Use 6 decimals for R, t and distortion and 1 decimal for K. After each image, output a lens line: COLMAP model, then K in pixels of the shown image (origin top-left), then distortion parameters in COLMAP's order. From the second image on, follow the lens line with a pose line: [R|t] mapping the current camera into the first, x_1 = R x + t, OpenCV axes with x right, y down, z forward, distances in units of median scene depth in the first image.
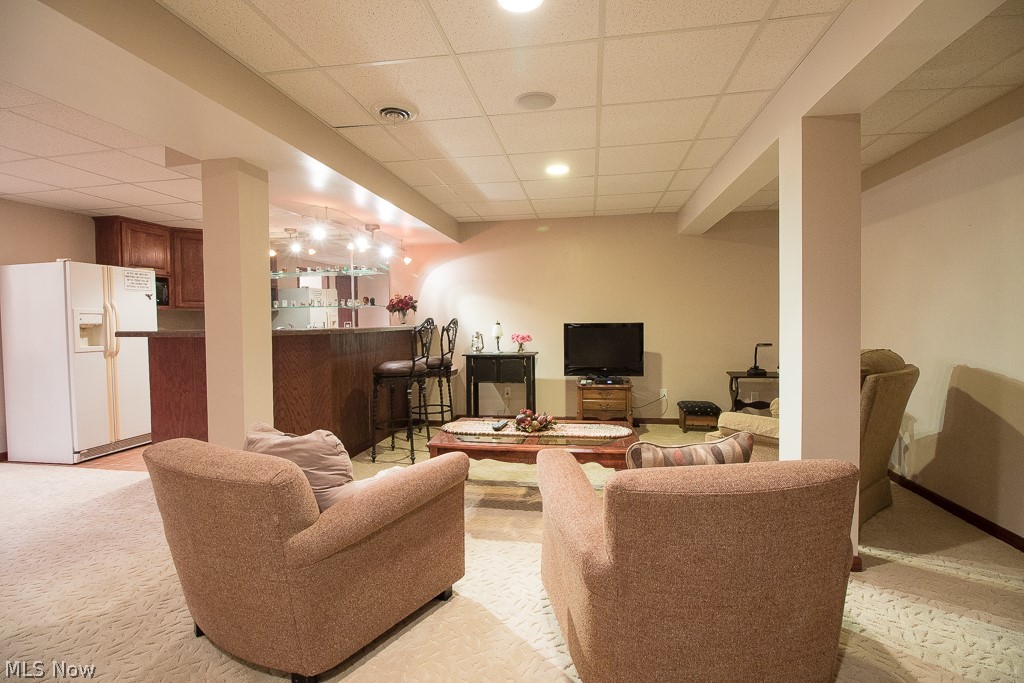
lens RADIAL K [[473.9, 0, 513.0], [0, 473.9, 333.6], [0, 0, 1]] dist [0.001442, -0.013716]
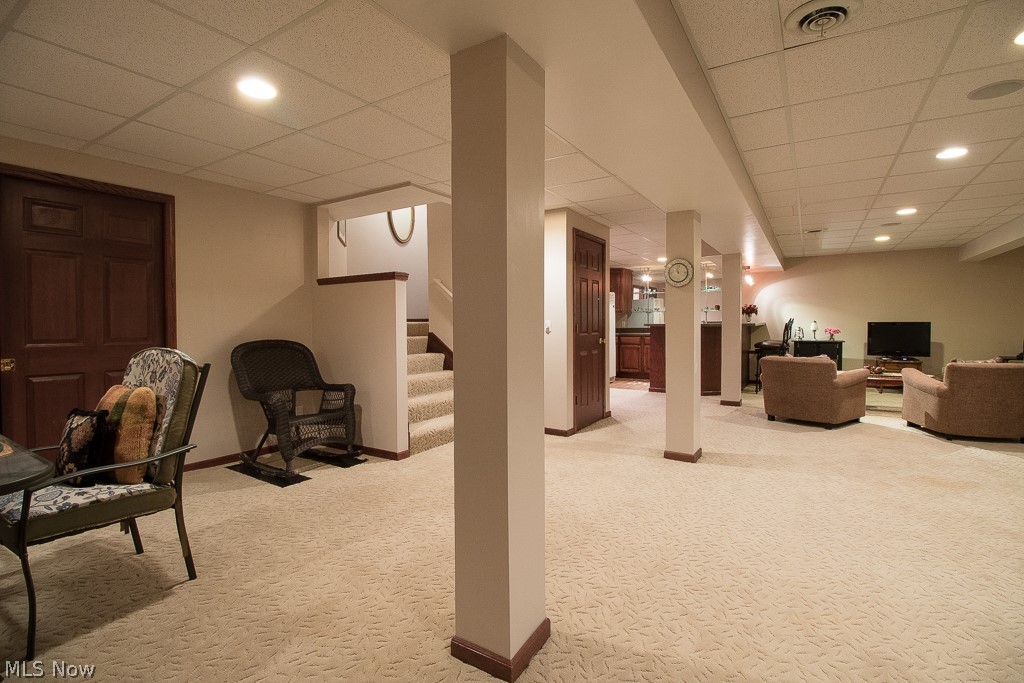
lens RADIAL K [[473.9, 0, 513.0], [0, 473.9, 333.6], [0, 0, 1]] dist [0.001442, -0.013716]
pose [[0.918388, 0.020920, -0.395127, -0.332564], [-0.019611, 0.999781, 0.007351, 0.026721], [0.395194, 0.000997, 0.918597, -0.841861]]
